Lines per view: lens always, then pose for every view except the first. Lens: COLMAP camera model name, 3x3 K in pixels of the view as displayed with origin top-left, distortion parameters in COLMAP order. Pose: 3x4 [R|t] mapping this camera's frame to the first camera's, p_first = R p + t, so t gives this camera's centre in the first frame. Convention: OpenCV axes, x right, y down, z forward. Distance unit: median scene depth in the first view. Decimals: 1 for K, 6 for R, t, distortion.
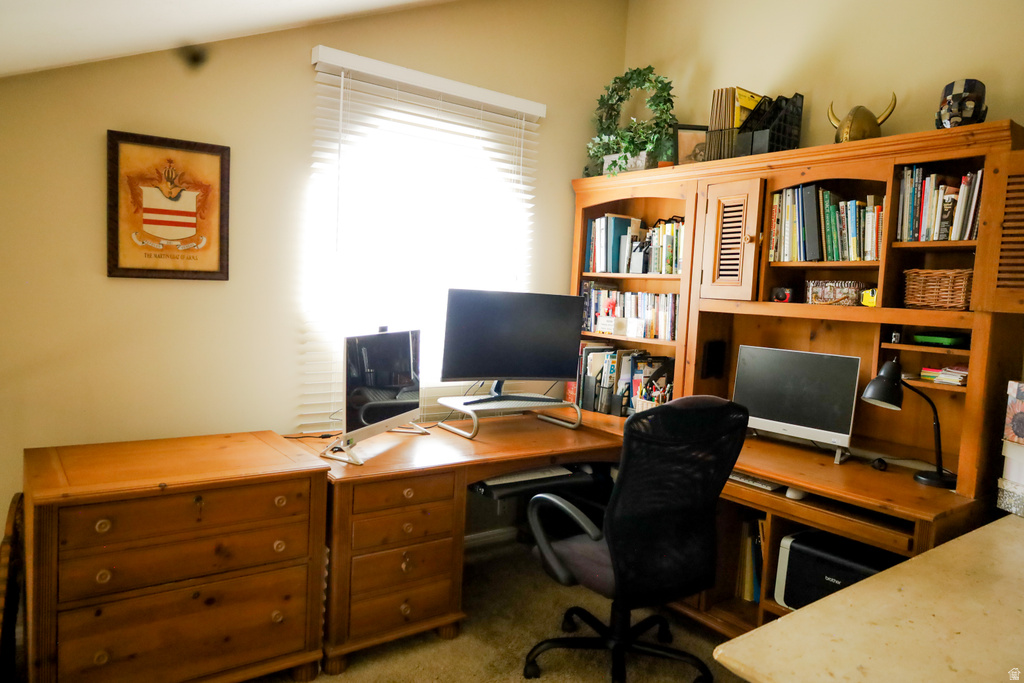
lens RADIAL K [[684.7, 0, 512.0], [0, 684.7, 341.5], [0, 0, 1]] dist [0.000679, -0.001269]
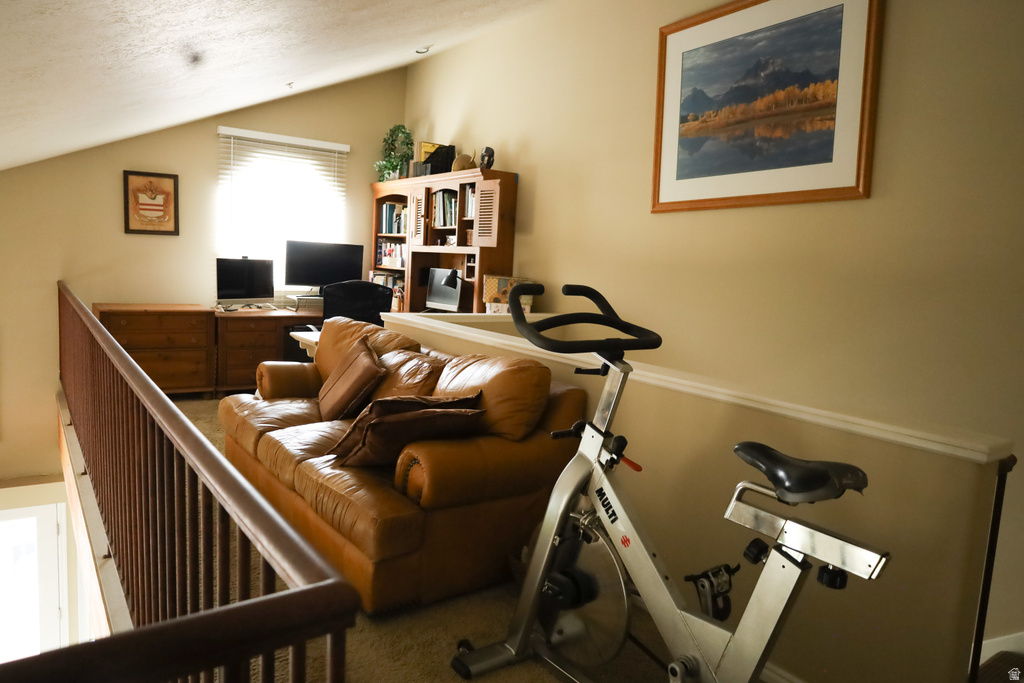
lens RADIAL K [[684.7, 0, 512.0], [0, 684.7, 341.5], [0, 0, 1]] dist [0.000679, -0.001269]
pose [[0.999532, 0.003471, -0.030406, 0.697121], [-0.002262, 0.999209, 0.039711, 0.155349], [0.030519, -0.039624, 0.998748, -1.135482]]
